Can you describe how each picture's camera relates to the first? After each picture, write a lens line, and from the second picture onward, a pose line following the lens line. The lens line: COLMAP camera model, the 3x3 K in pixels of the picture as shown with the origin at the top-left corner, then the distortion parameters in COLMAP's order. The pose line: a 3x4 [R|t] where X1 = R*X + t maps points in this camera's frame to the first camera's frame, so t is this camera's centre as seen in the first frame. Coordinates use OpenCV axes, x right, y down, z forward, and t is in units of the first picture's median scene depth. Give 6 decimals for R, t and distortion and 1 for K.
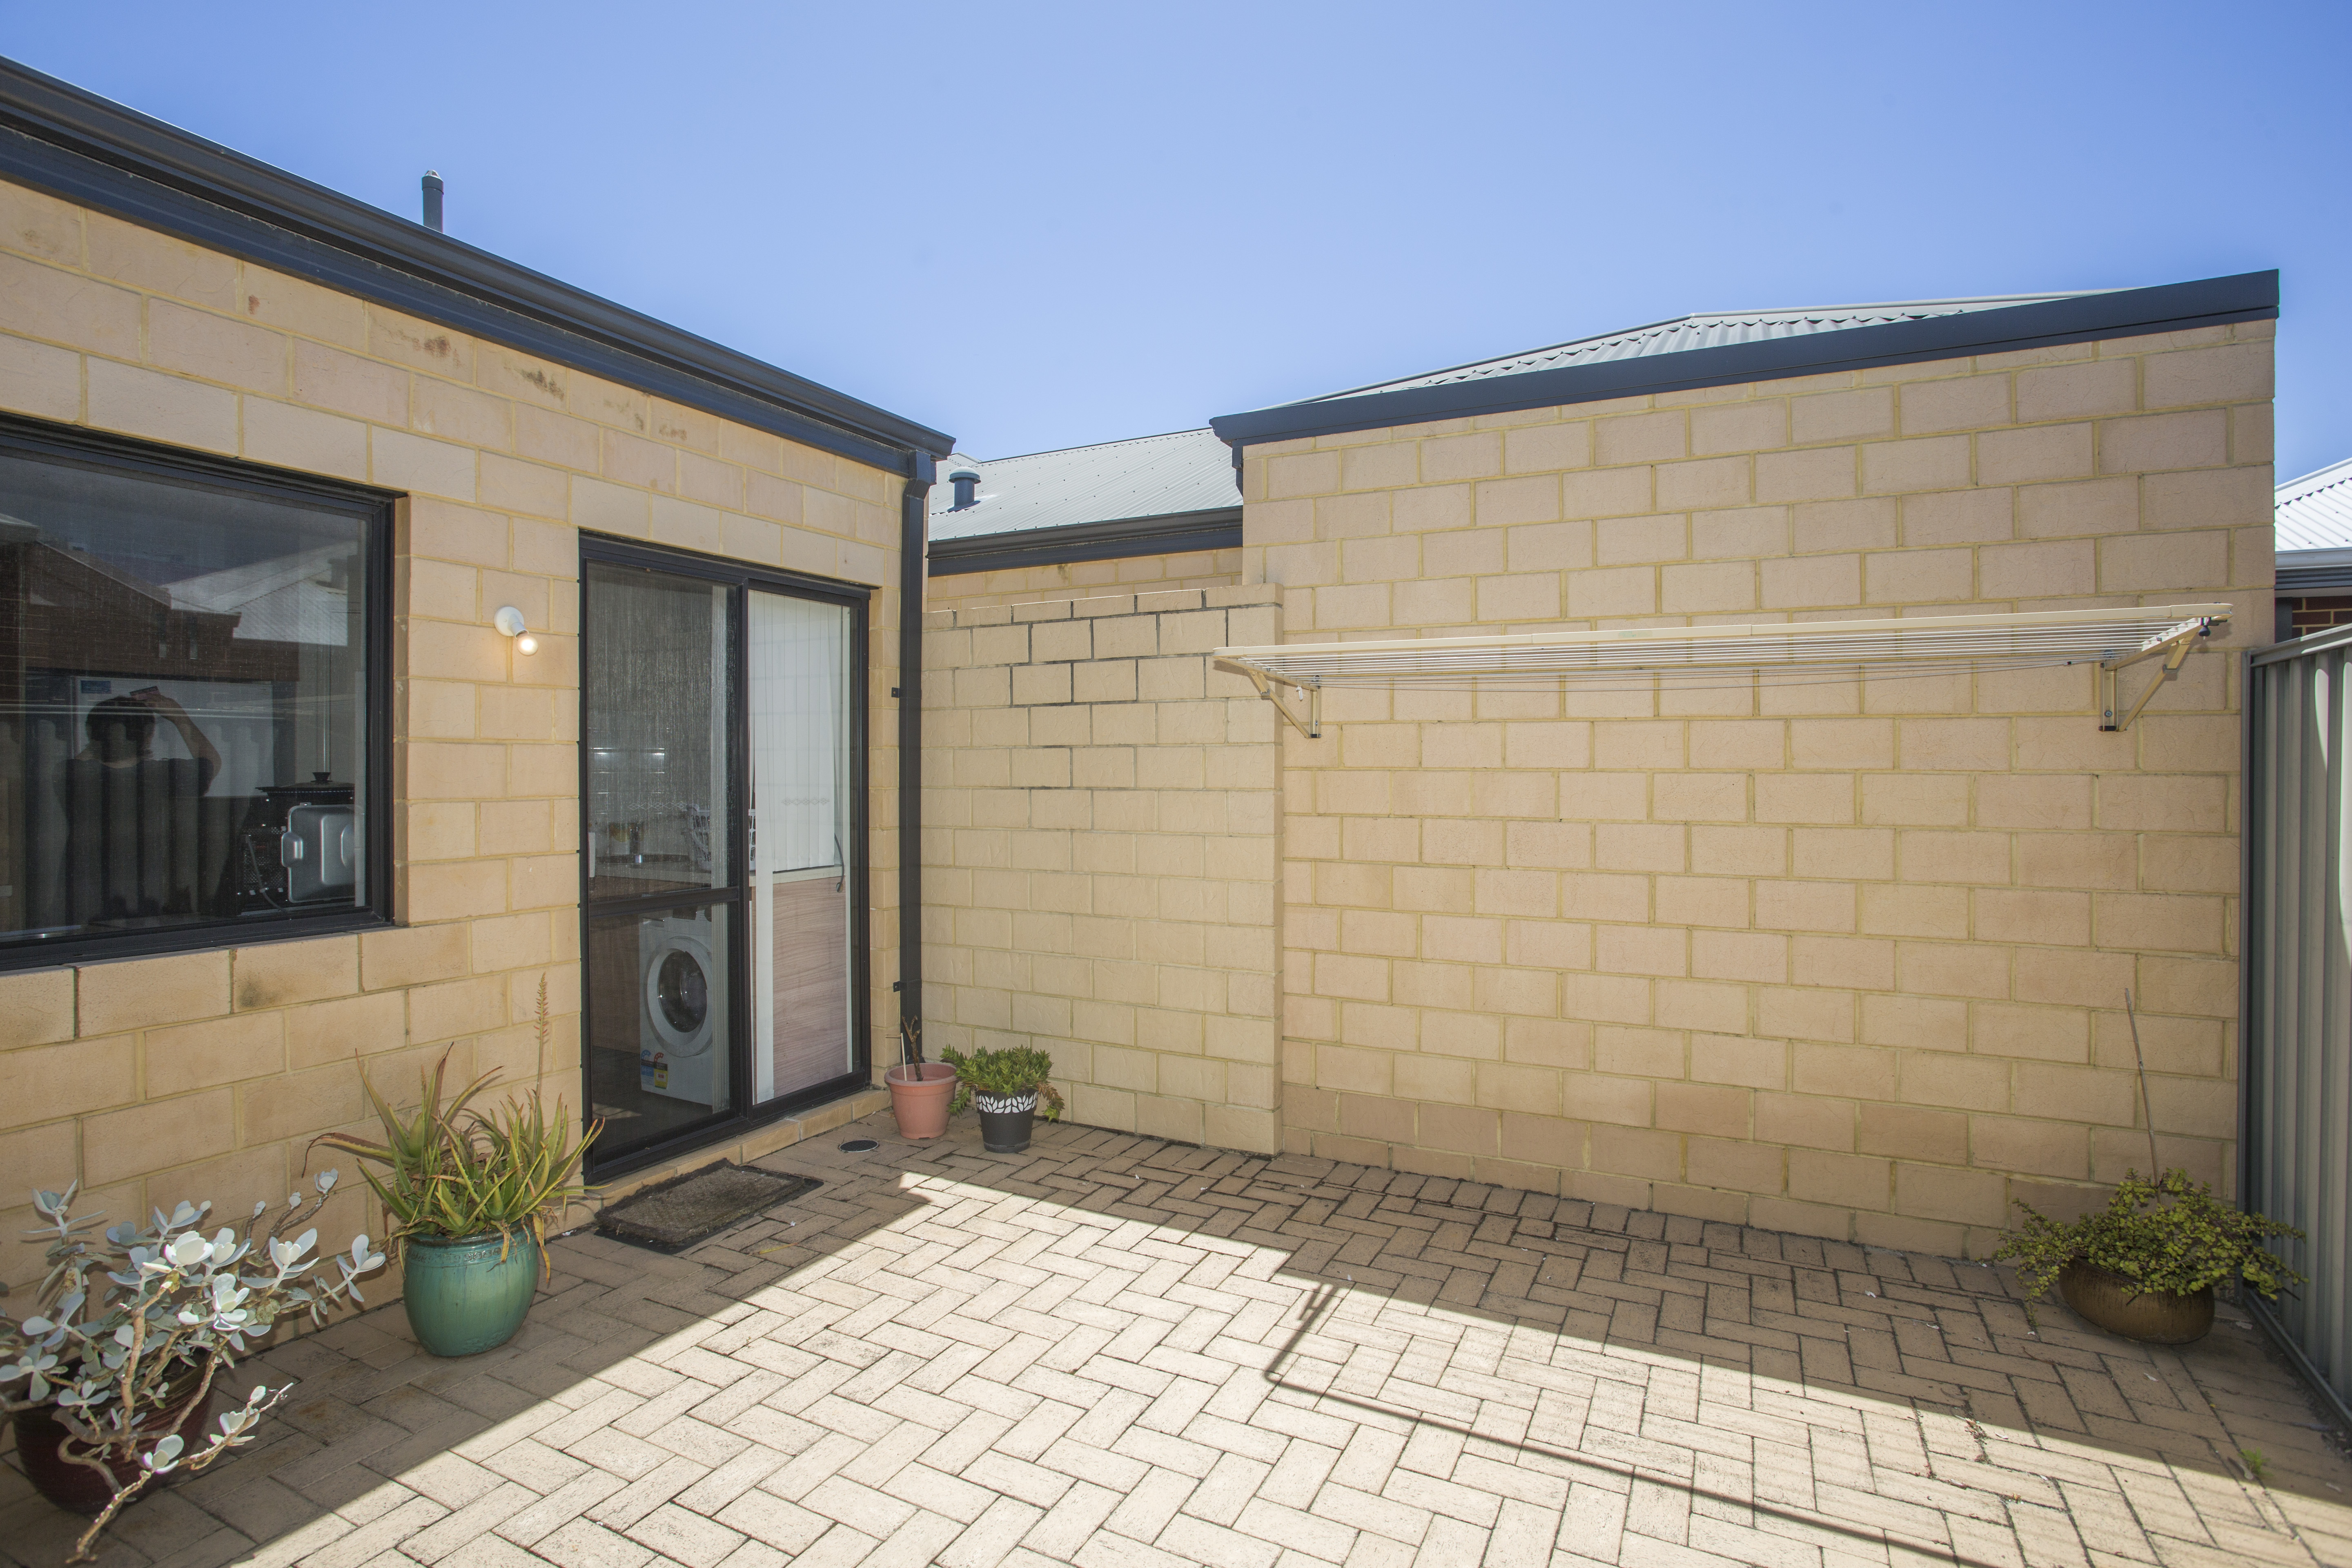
lens RADIAL K [[1155.3, 0, 1169.2], [0, 1155.3, 771.8], [0, 0, 1]] dist [-0.068200, 0.031872]
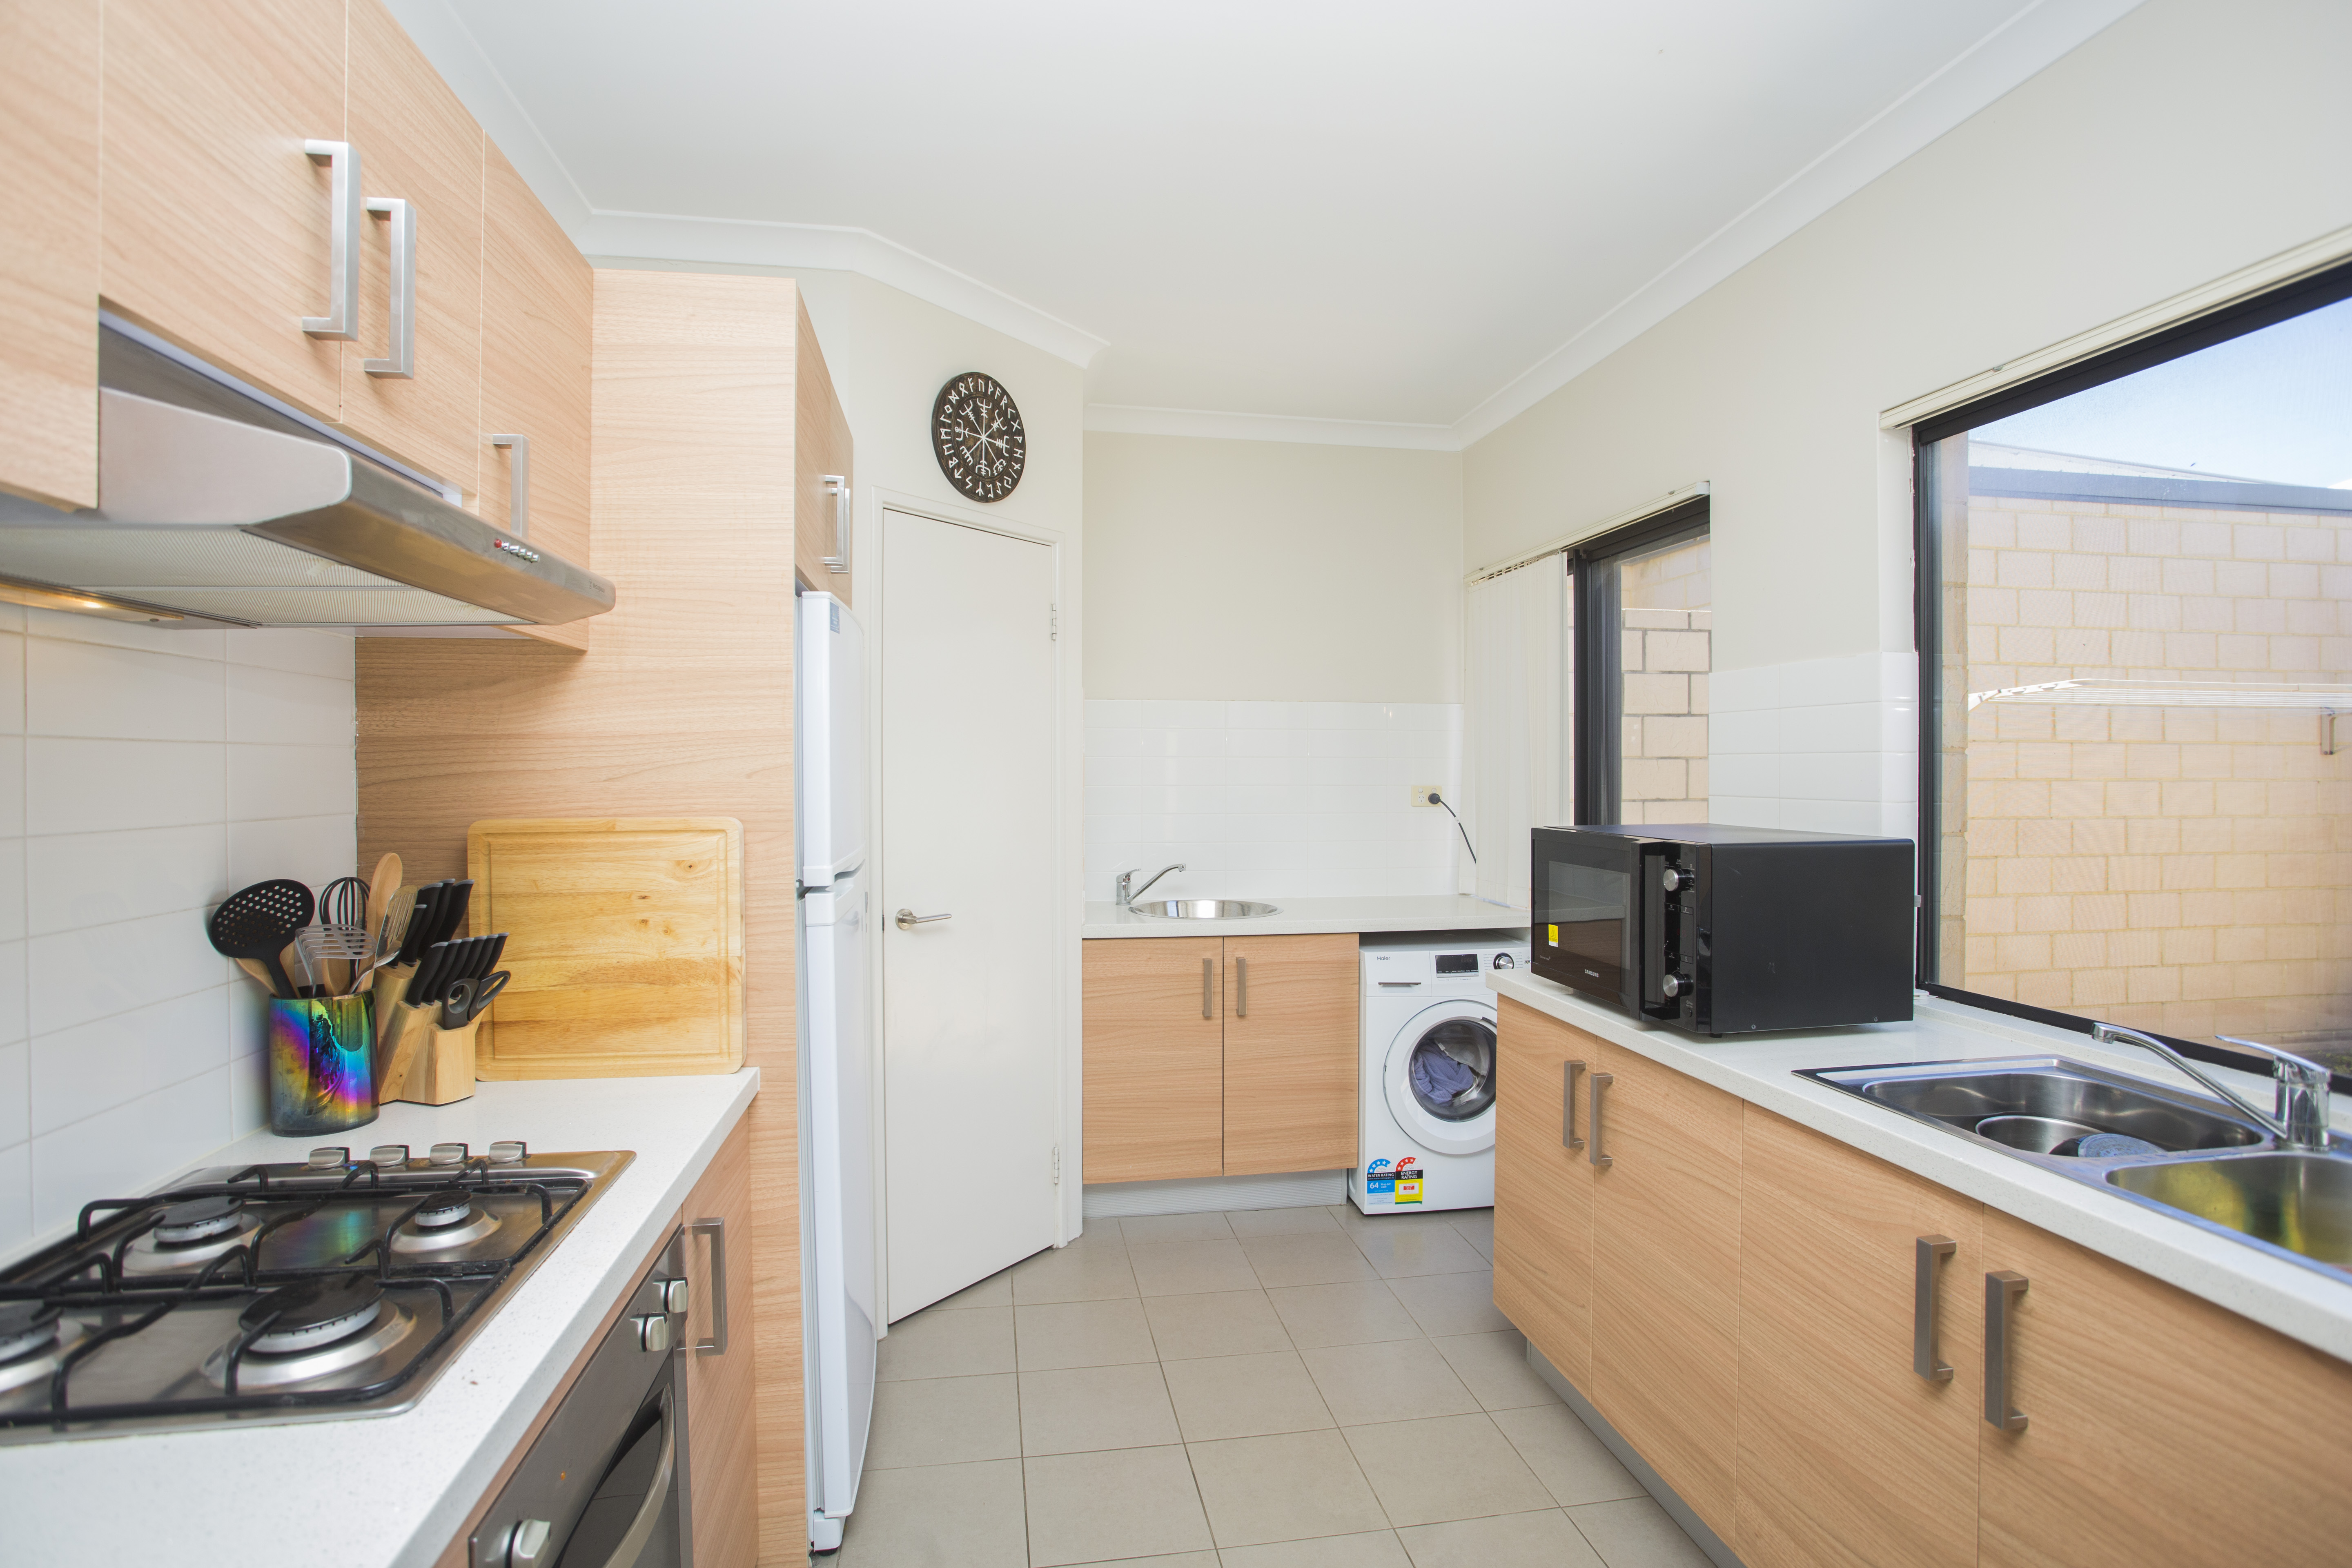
lens RADIAL K [[1155.3, 0, 1169.2], [0, 1155.3, 771.8], [0, 0, 1]] dist [-0.068200, 0.031872]
pose [[0.804769, -0.004571, 0.593570, -1.241649], [0.002740, 0.999988, 0.003985, -0.018496], [-0.593581, -0.001580, 0.804773, 0.574091]]
